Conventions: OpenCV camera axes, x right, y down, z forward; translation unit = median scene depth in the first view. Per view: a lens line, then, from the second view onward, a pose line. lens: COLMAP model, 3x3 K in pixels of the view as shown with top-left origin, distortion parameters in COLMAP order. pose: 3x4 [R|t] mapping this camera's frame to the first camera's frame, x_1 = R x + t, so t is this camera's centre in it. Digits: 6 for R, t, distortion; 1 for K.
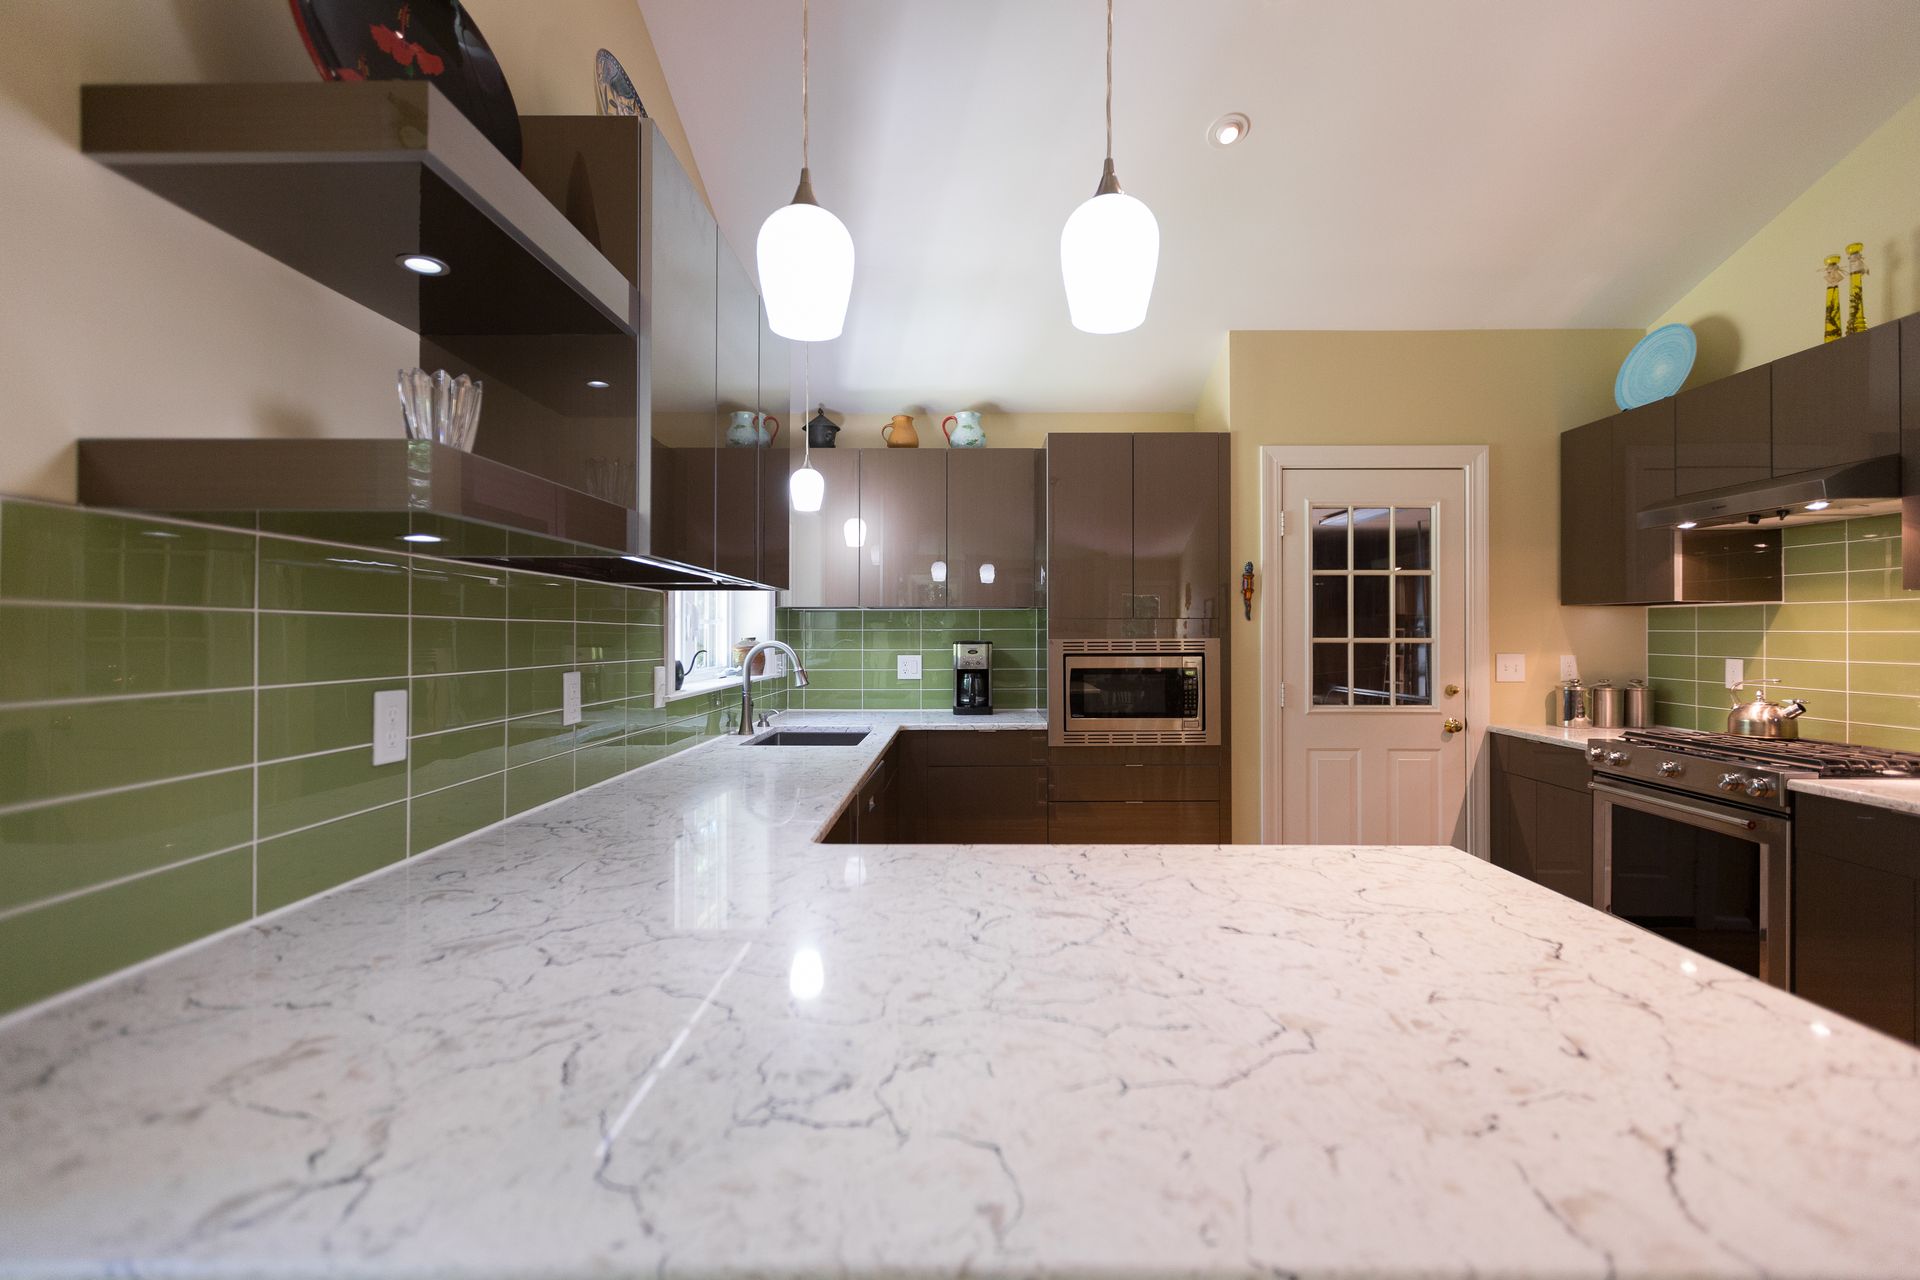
lens RADIAL K [[855.0, 0, 968.0], [0, 855.0, 647.5], [0, 0, 1]] dist [0.000515, -0.000592]
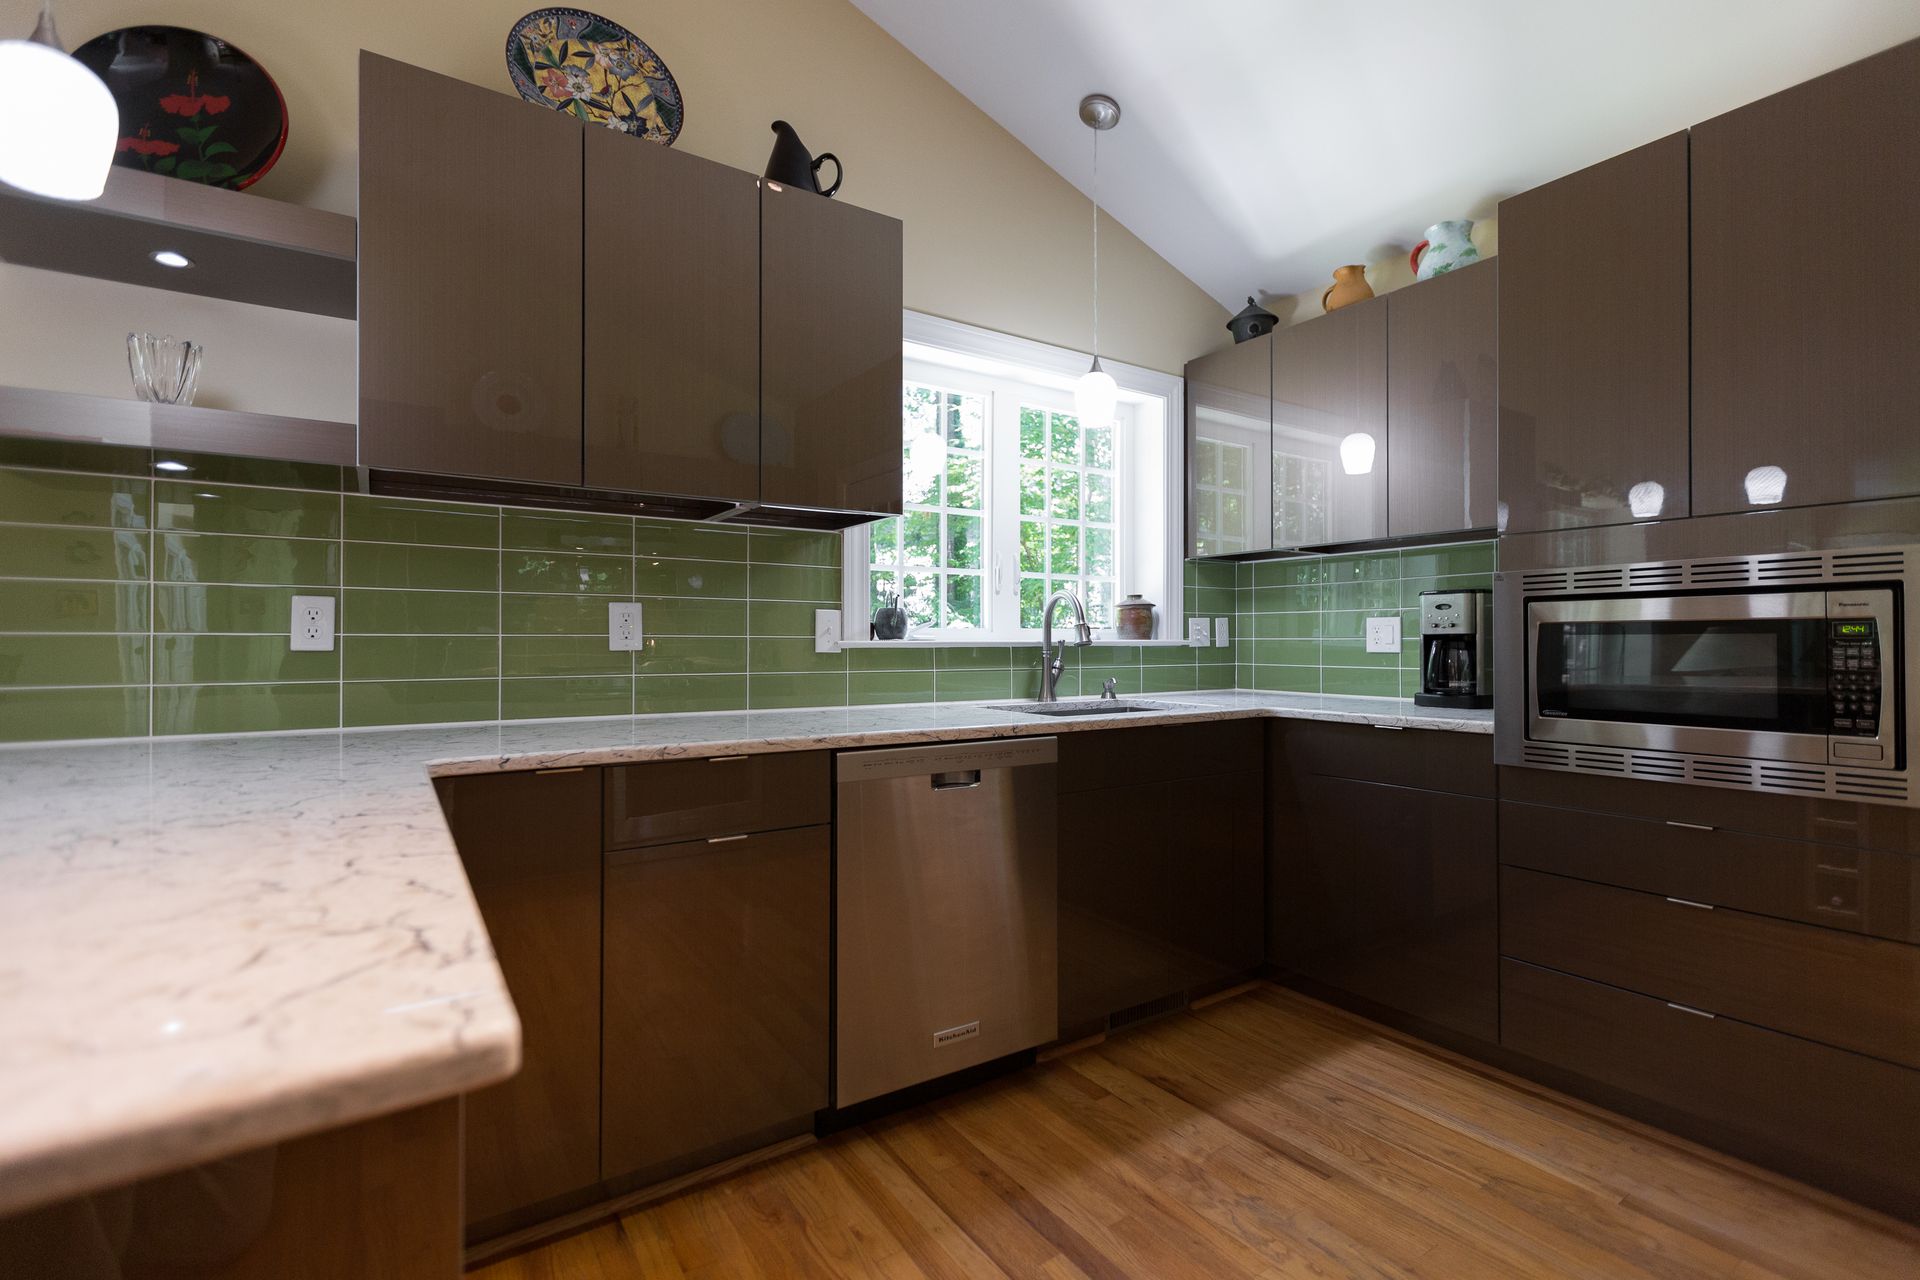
lens RADIAL K [[855.0, 0, 963.3], [0, 855.0, 646.3], [0, 0, 1]] dist [0.000515, -0.000592]
pose [[0.563617, 0.005356, -0.826019, 0.360433], [-0.011607, 0.999932, -0.001436, 0.043637], [0.825955, 0.010397, 0.563641, 0.399678]]
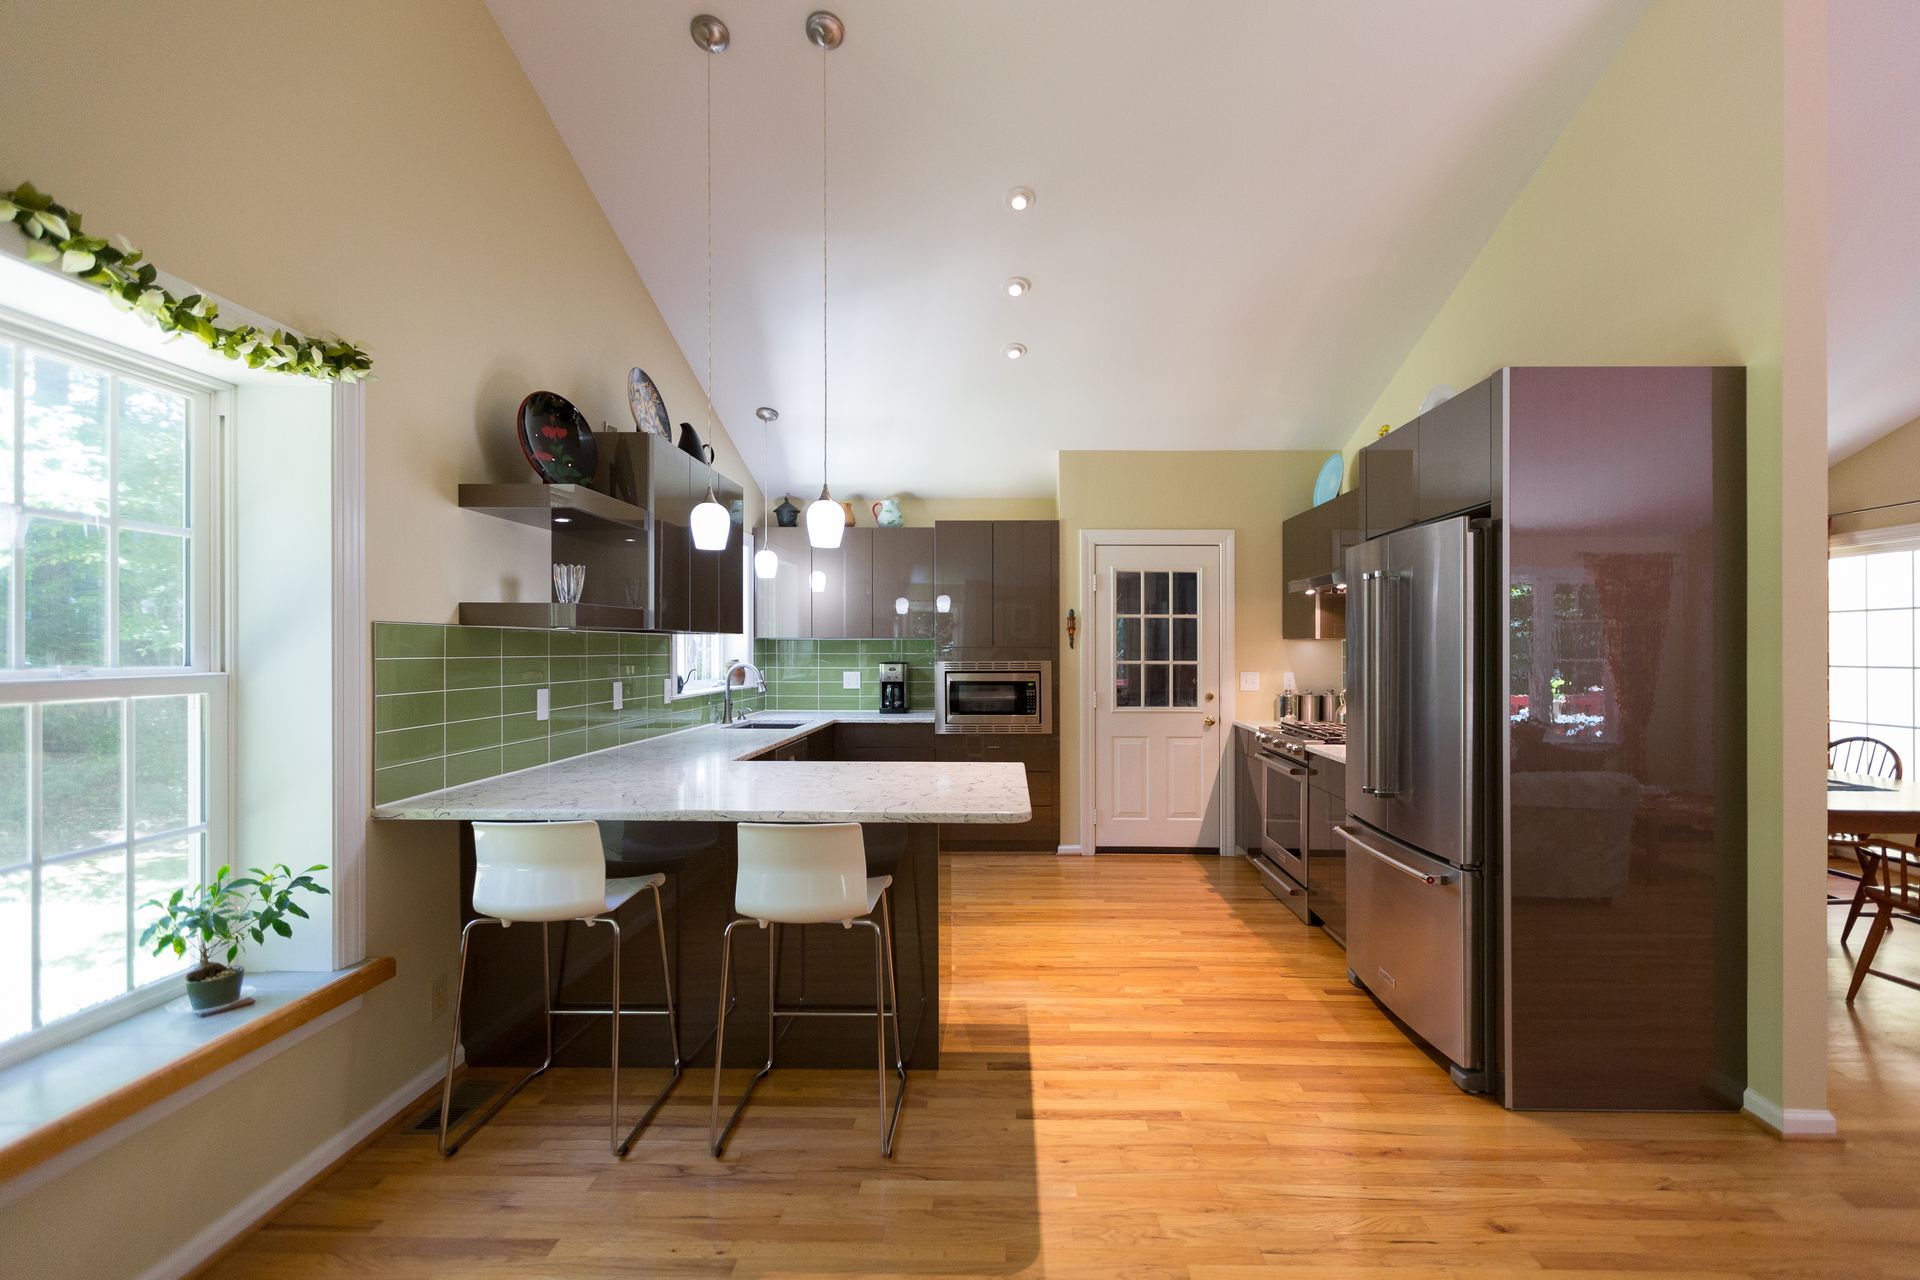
lens RADIAL K [[855.0, 0, 979.1], [0, 855.0, 669.4], [0, 0, 1]] dist [0.000515, -0.000592]
pose [[0.999697, 0.002004, -0.024523, 0.206587], [-0.001765, 0.999951, 0.009757, -0.010344], [0.024542, -0.009711, 0.999652, -0.469739]]
